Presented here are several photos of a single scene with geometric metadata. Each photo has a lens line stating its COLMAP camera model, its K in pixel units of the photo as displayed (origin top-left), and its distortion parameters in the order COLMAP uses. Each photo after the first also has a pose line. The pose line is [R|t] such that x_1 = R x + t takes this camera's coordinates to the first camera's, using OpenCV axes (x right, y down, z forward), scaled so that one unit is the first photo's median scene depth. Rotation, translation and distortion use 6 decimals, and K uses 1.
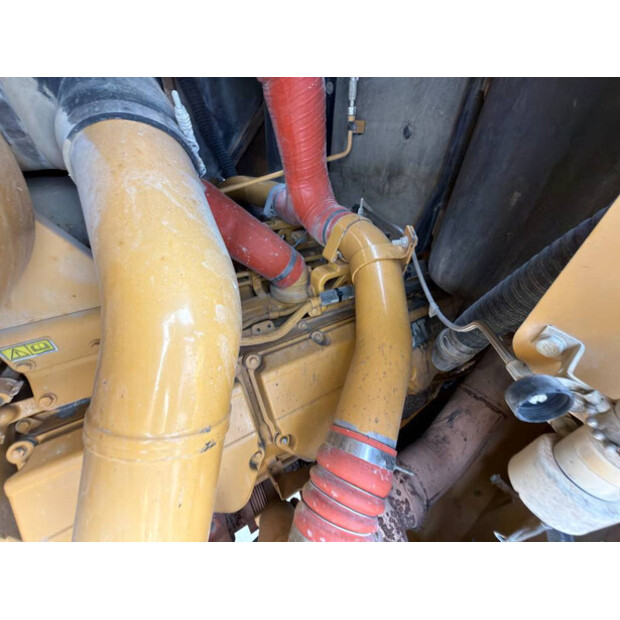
lens RADIAL K [[247.7, 0, 310.0], [0, 247.7, 310.0], [0, 0, 1]] dist [-0.001770, -0.000379]
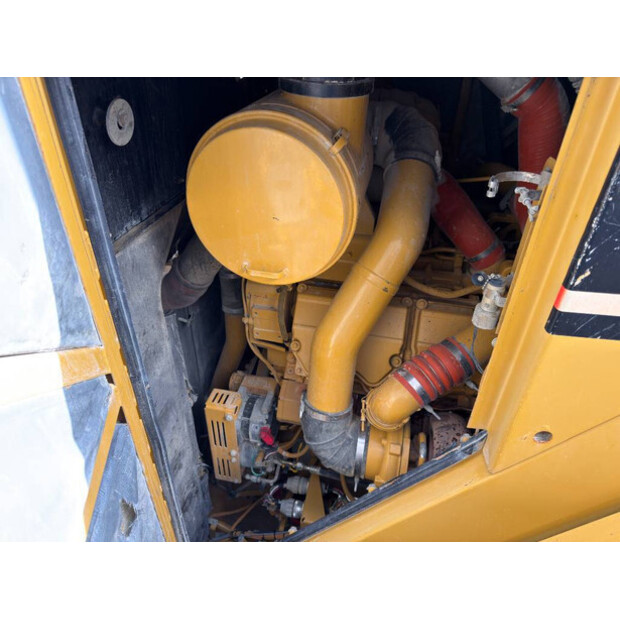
lens RADIAL K [[440.6, 0, 310.0], [0, 440.6, 310.0], [0, 0, 1]] dist [0.077553, -0.000528]
pose [[0.728292, 0.368391, -0.577823, 0.632985], [-0.412288, 0.909080, 0.059933, 0.291824], [0.547366, 0.194581, 0.813959, -1.131580]]
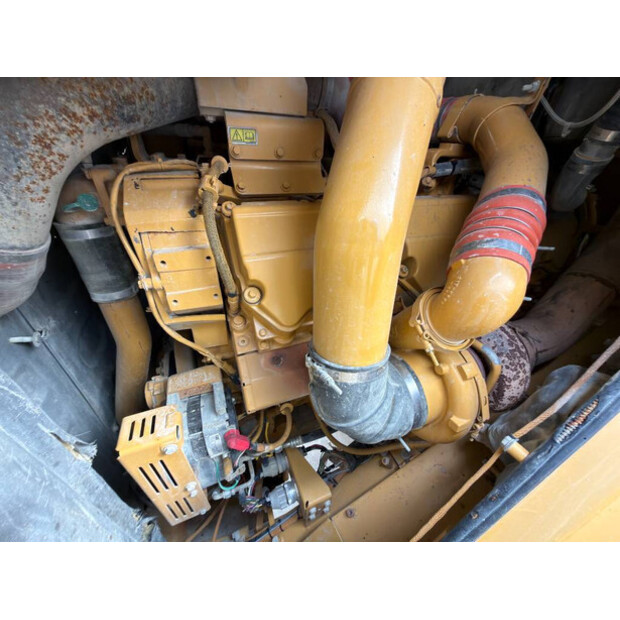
lens RADIAL K [[247.7, 0, 310.0], [0, 247.7, 310.0], [0, 0, 1]] dist [-0.001770, -0.000379]
pose [[0.989180, 0.083297, -0.120767, -0.315270], [-0.091533, 0.993722, -0.064329, 0.683894], [0.114650, 0.074687, 0.990594, -0.127470]]
